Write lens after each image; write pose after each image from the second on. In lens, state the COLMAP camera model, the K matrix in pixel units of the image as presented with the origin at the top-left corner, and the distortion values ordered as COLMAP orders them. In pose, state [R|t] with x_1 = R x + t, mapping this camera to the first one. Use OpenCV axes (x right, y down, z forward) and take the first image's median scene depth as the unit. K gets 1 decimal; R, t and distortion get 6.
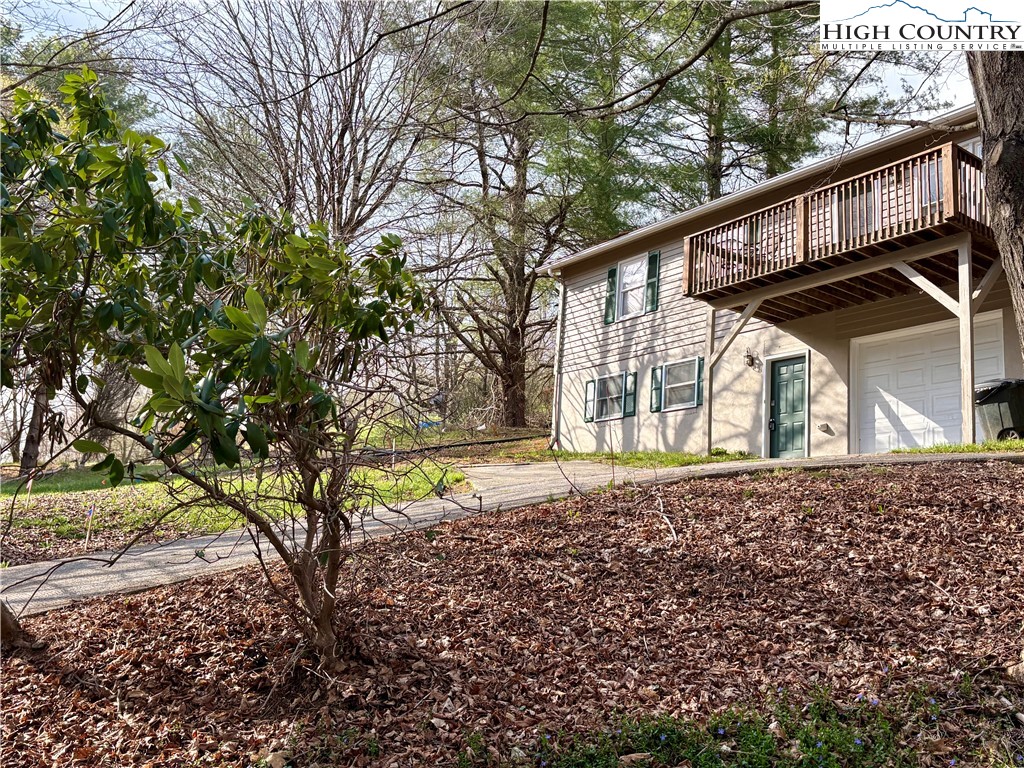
lens RADIAL K [[1006.9, 0, 515.0], [0, 1006.9, 383.0], [0, 0, 1]] dist [-0.006329, 0.000000]
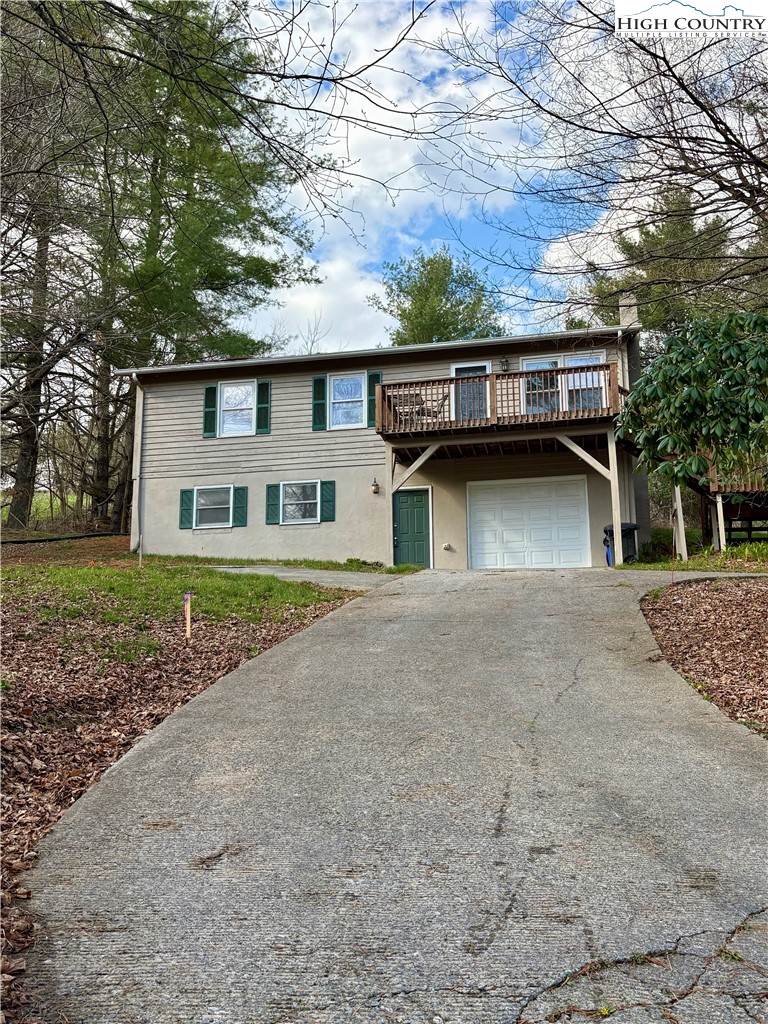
lens RADIAL K [[1006.9, 0, 385.5], [0, 1006.9, 515.5], [0, 0, 1]] dist [-0.006329, 0.000000]
pose [[0.737393, 0.077595, 0.670992, -0.604310], [-0.089716, 0.995830, -0.016565, 0.030826], [-0.669479, -0.047984, 0.741279, 0.087024]]
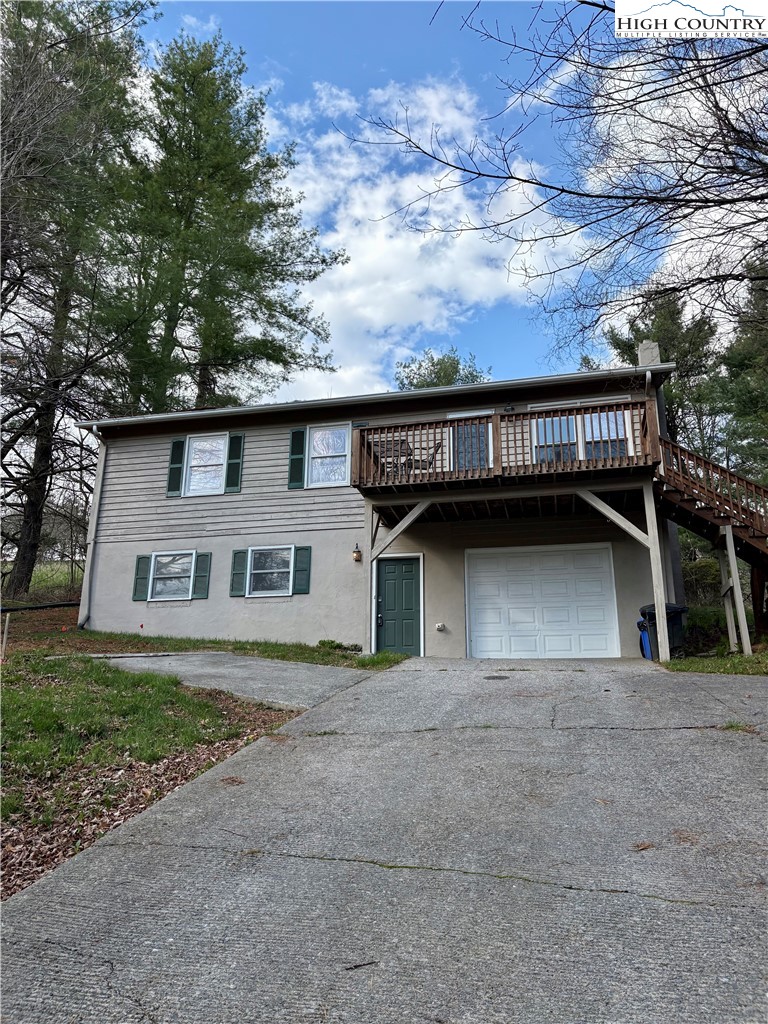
lens RADIAL K [[778.6, 0, 384.1], [0, 778.6, 508.1], [0, 0, 1]] dist [0.064422, -0.002686]
pose [[0.757388, 0.148658, 0.635818, -0.278264], [-0.102453, 0.988734, -0.109129, 0.014241], [-0.644877, 0.017512, 0.764085, 0.383286]]
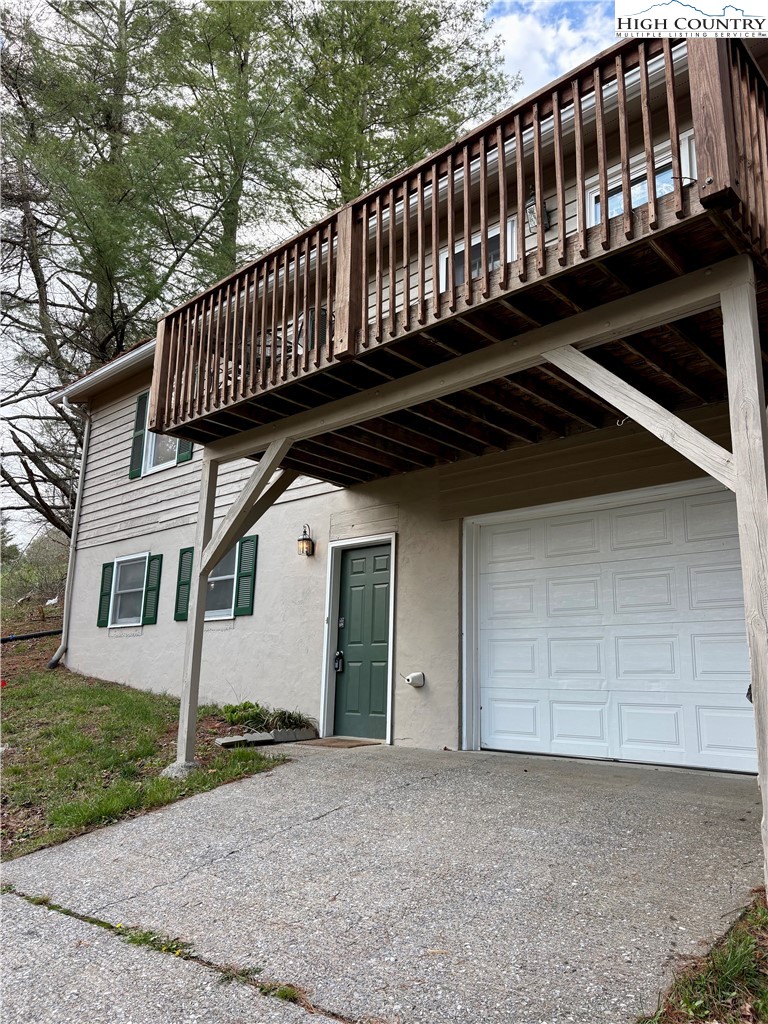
lens RADIAL K [[778.6, 0, 385.3], [0, 778.6, 506.9], [0, 0, 1]] dist [0.064422, -0.002686]
pose [[0.984305, 0.008620, 0.176267, 0.206710], [-0.006350, 0.999890, -0.013438, -0.041997], [-0.176363, 0.012107, 0.984251, 0.565274]]
